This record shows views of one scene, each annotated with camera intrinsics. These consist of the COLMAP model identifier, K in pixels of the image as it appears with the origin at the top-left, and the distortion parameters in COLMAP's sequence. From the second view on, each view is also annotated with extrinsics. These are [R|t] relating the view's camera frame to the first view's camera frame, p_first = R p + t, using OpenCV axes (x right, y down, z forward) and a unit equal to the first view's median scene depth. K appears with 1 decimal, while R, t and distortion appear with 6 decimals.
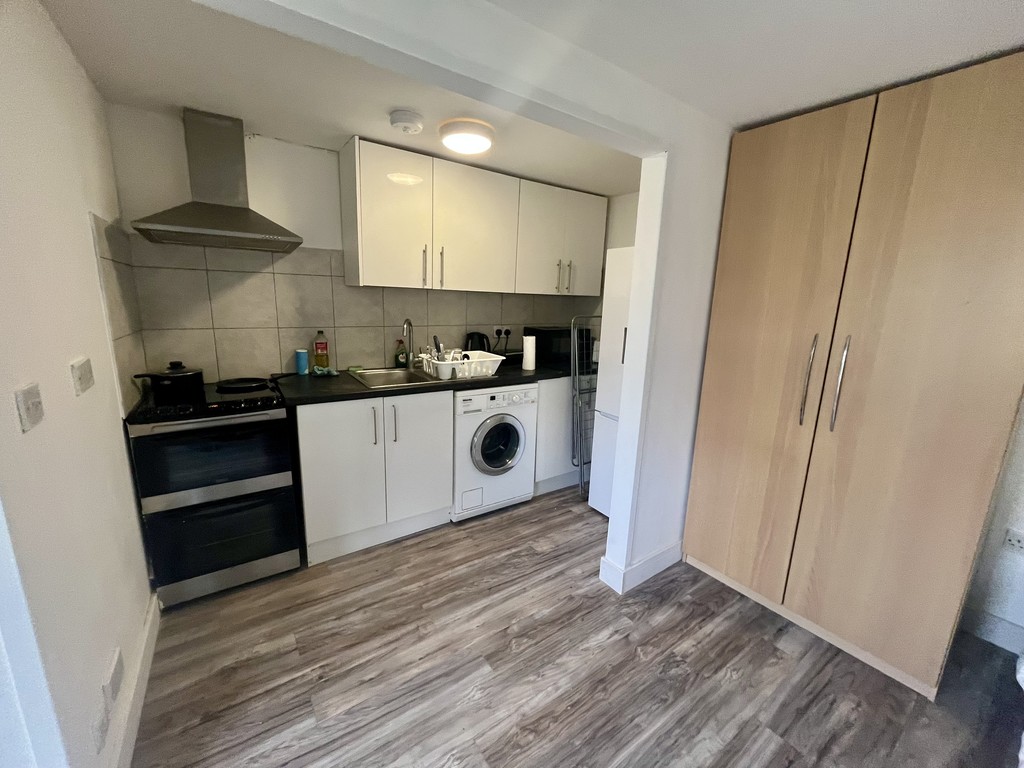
lens RADIAL K [[407.8, 0, 510.2], [0, 407.8, 384.5], [0, 0, 1]] dist [-0.006899, -0.000377]
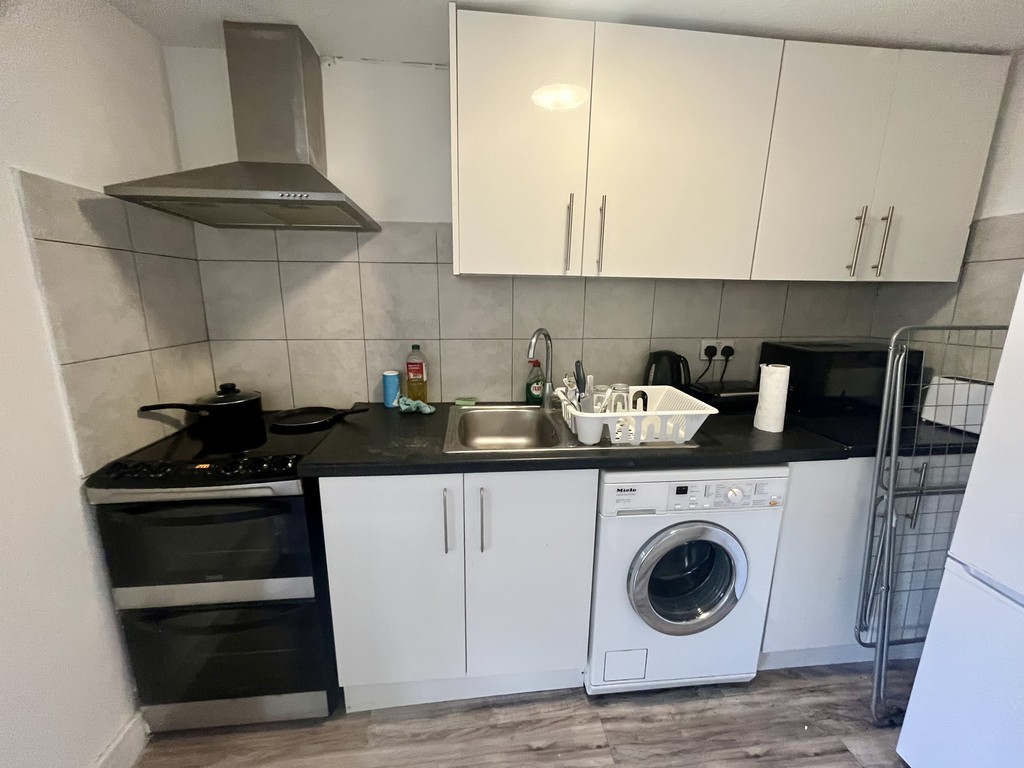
lens RADIAL K [[409.0, 0, 512.0], [0, 409.0, 384.0], [0, 0, 1]] dist [-0.000166, -0.000127]
pose [[0.880538, 0.080307, -0.467123, -0.002372], [-0.078797, 0.996630, 0.022803, -0.092853], [0.467380, 0.016729, 0.883898, 0.462783]]
